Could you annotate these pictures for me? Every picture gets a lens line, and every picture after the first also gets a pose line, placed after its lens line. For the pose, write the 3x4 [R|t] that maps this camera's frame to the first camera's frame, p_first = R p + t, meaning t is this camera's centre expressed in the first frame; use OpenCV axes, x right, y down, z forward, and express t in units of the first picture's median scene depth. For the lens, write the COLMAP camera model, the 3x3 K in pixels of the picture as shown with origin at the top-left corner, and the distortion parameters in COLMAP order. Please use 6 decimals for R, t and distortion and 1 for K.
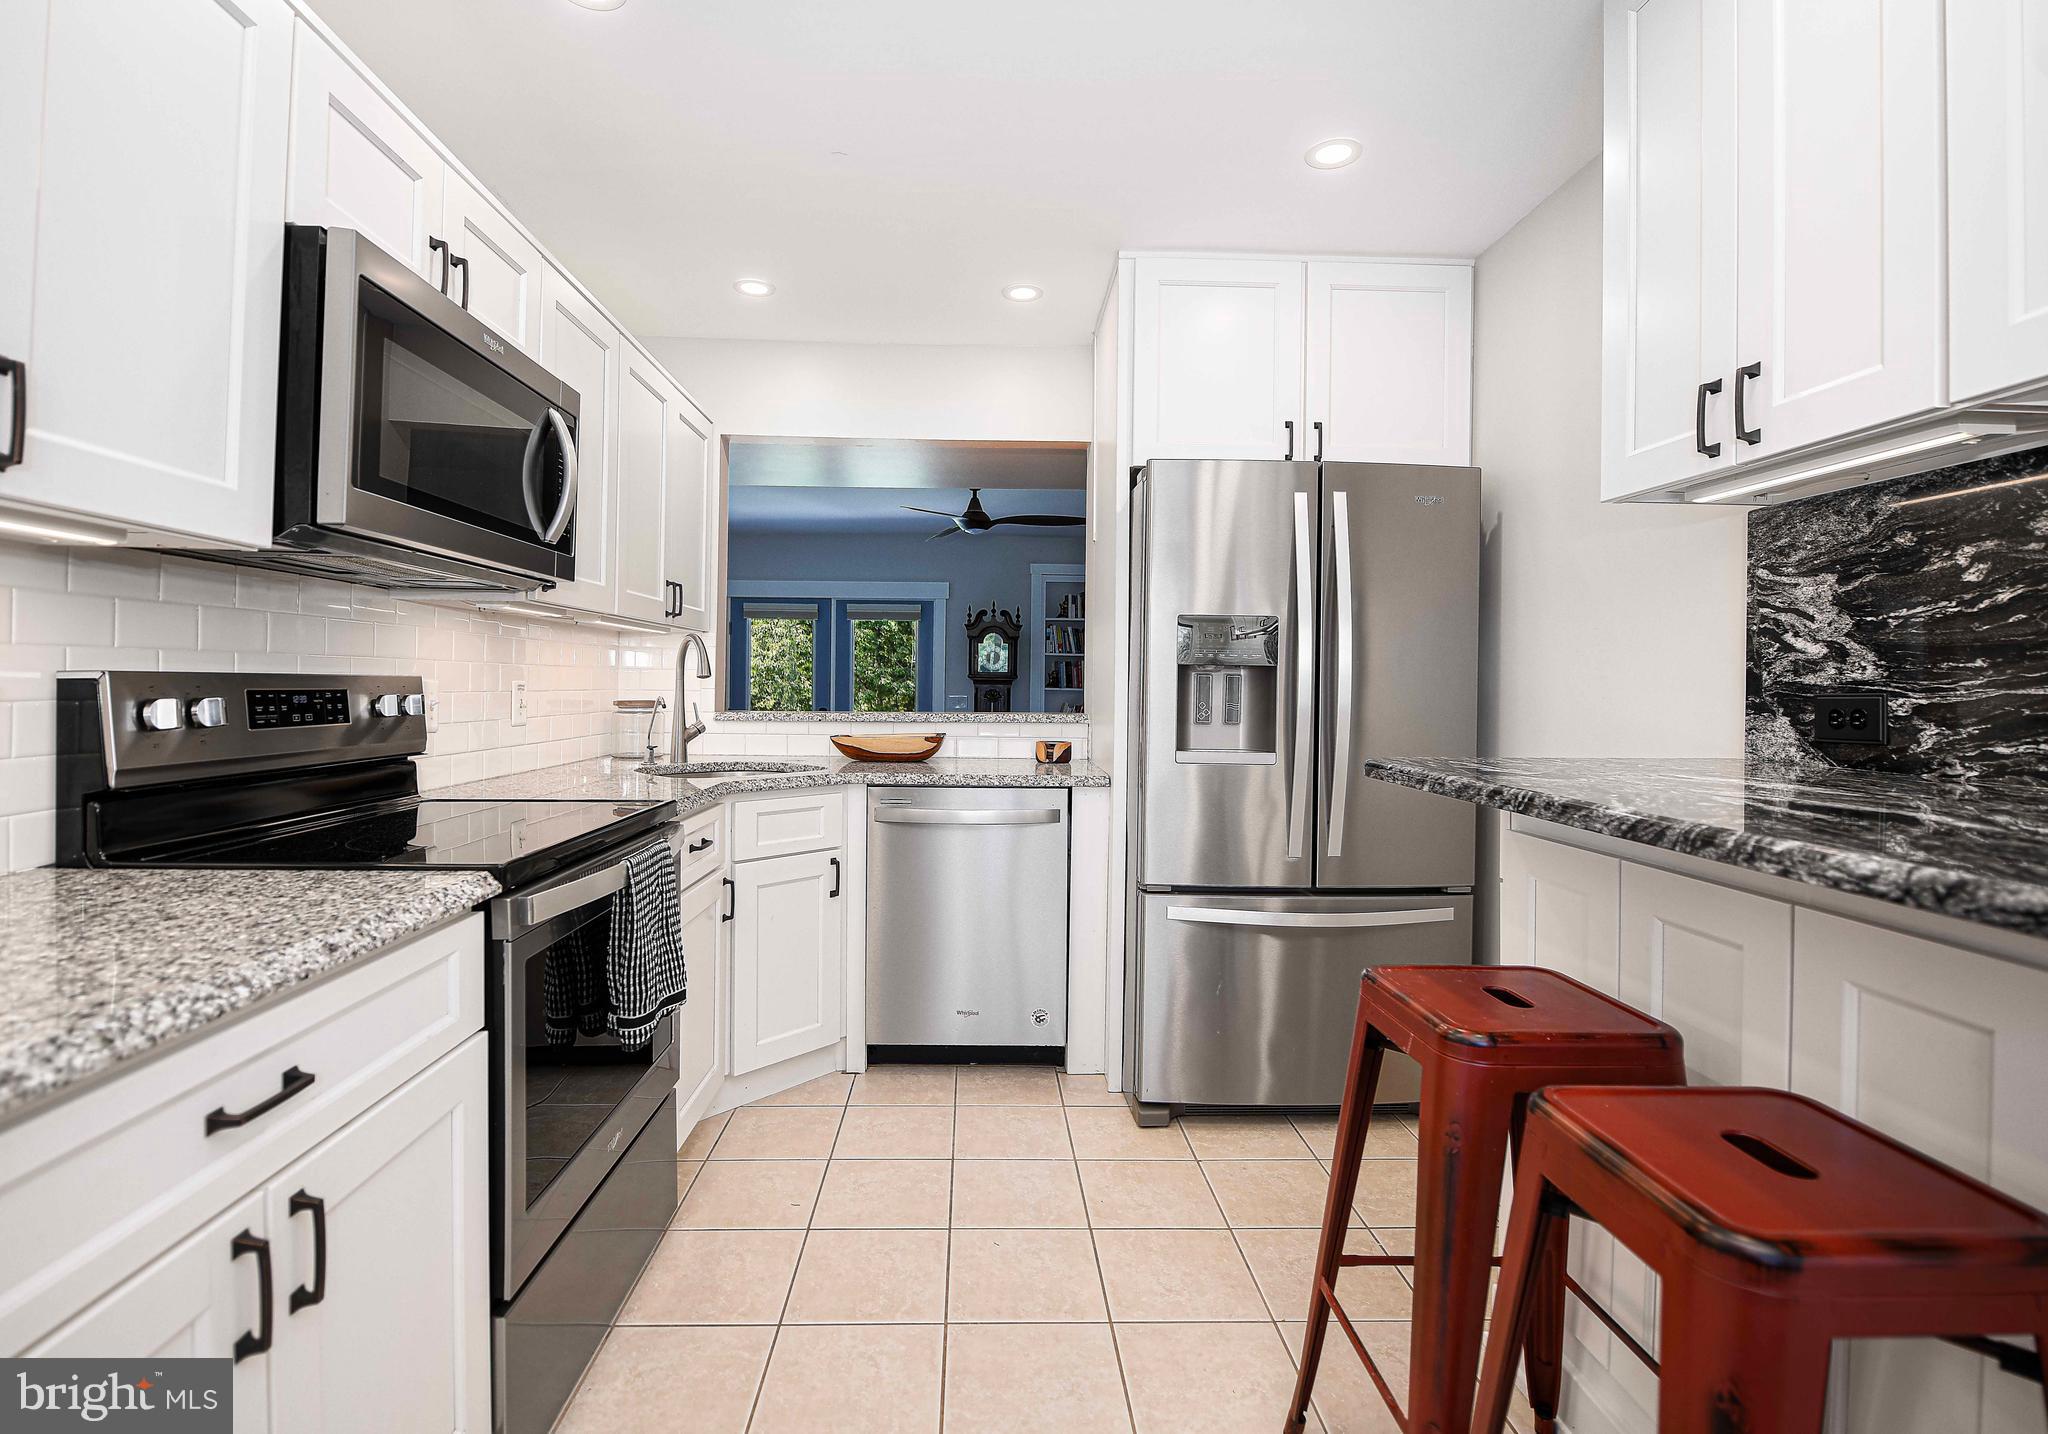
lens RADIAL K [[935.2, 0, 1018.2], [0, 935.2, 689.4], [0, 0, 1]] dist [-0.017867, -0.000249]
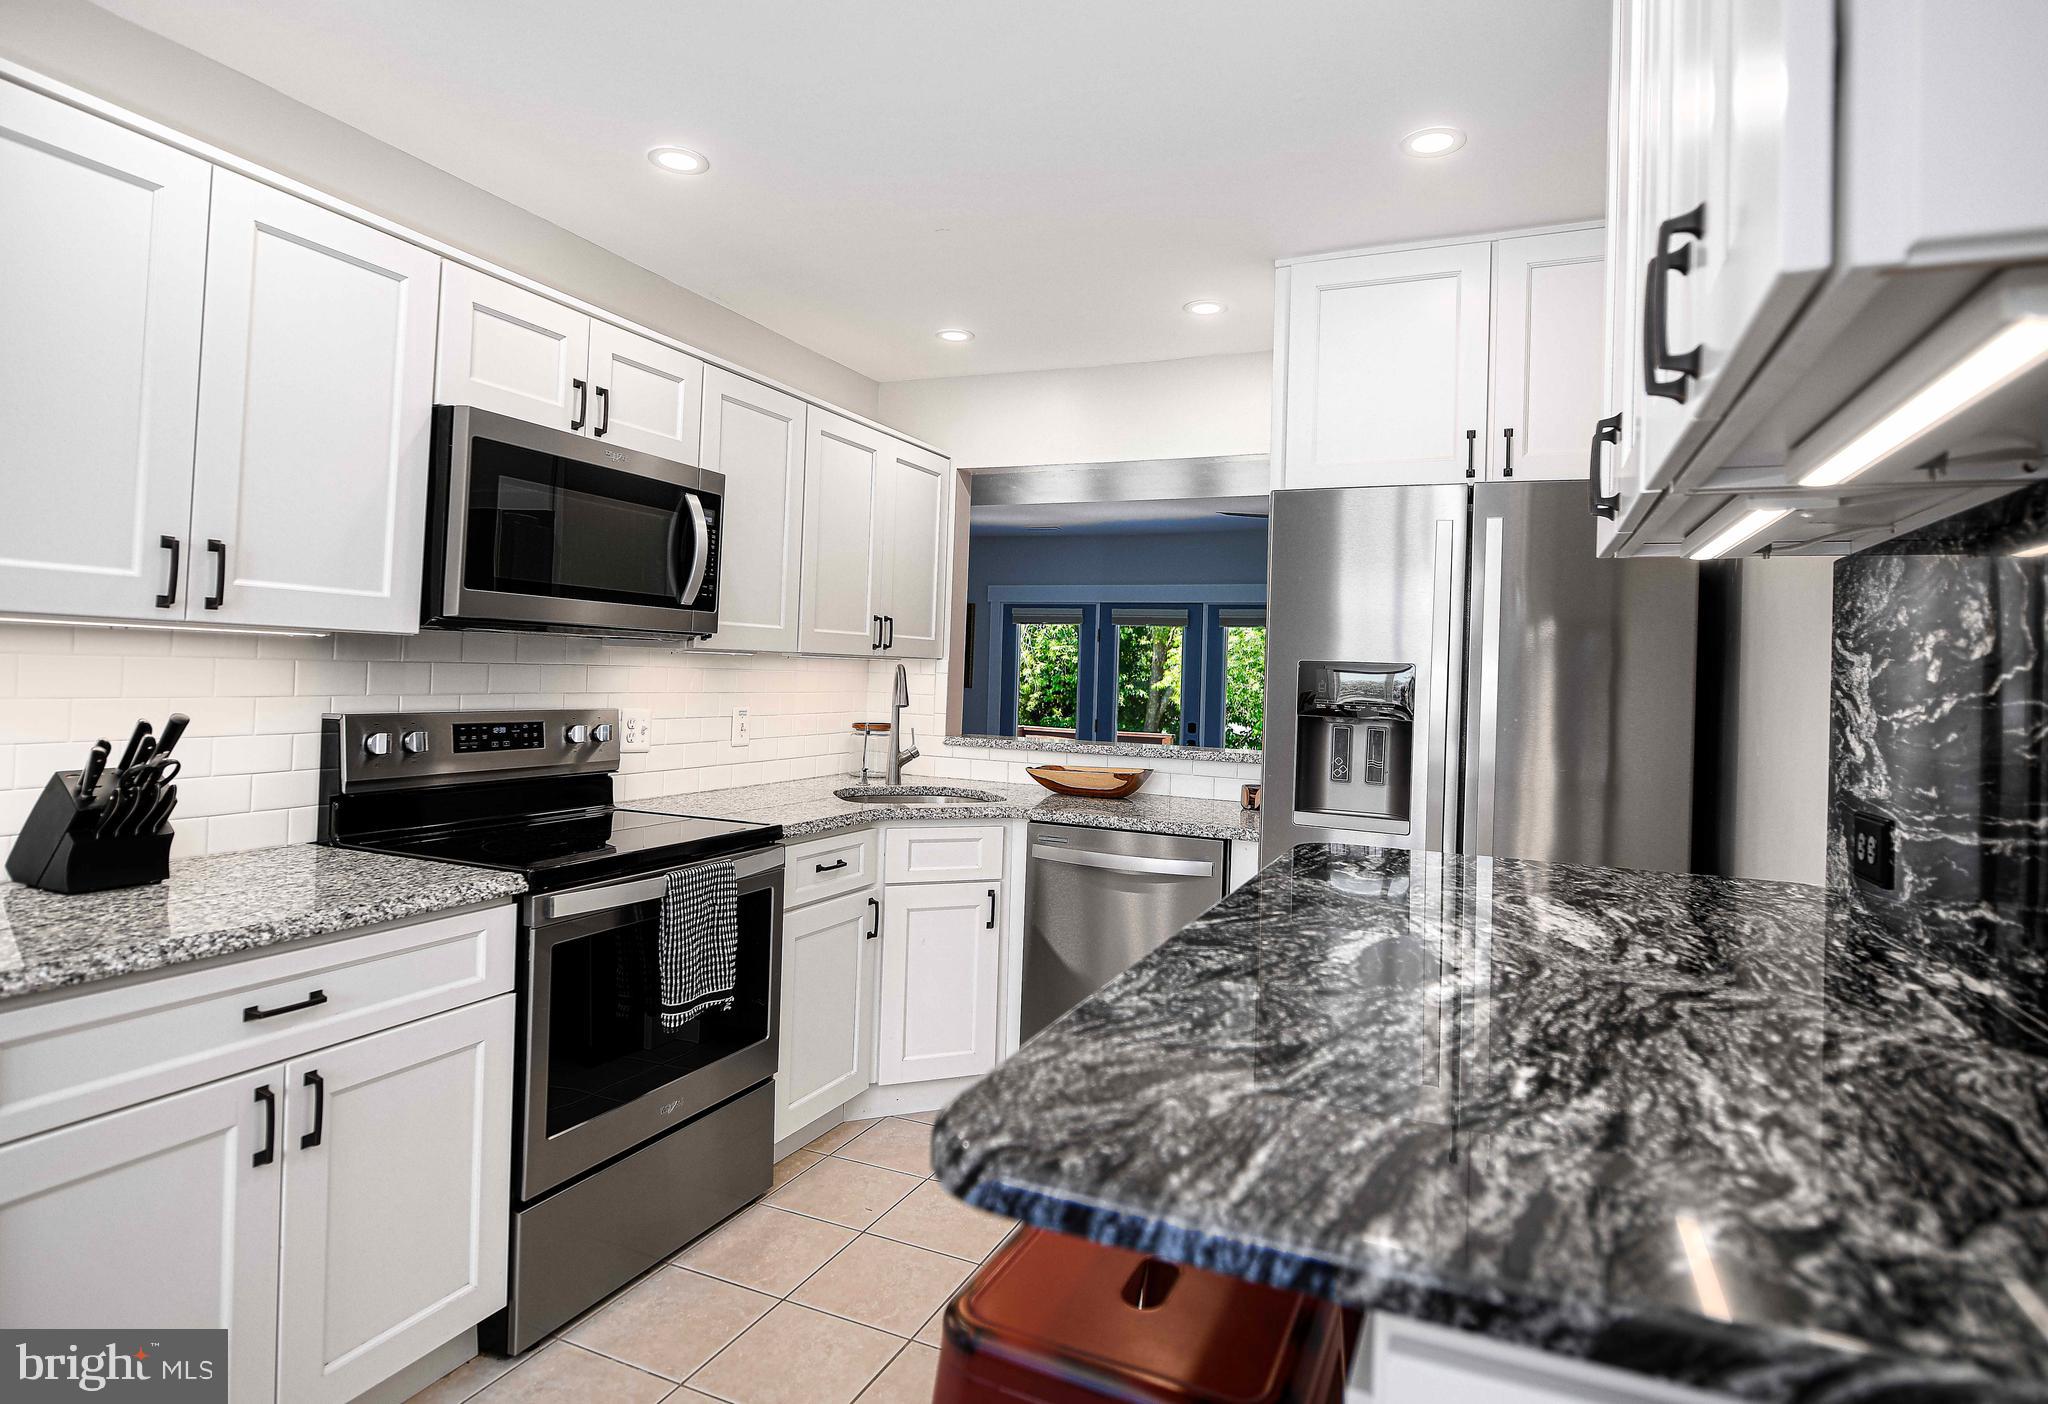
lens RADIAL K [[1061.3, 0, 1027.8], [0, 1061.3, 669.8], [0, 0, 1]] dist [-0.003969, -0.000855]
pose [[0.906459, 0.017225, -0.421943, 0.495761], [-0.026709, 0.999506, -0.016576, -0.063163], [0.421449, 0.026295, 0.906471, -0.061535]]
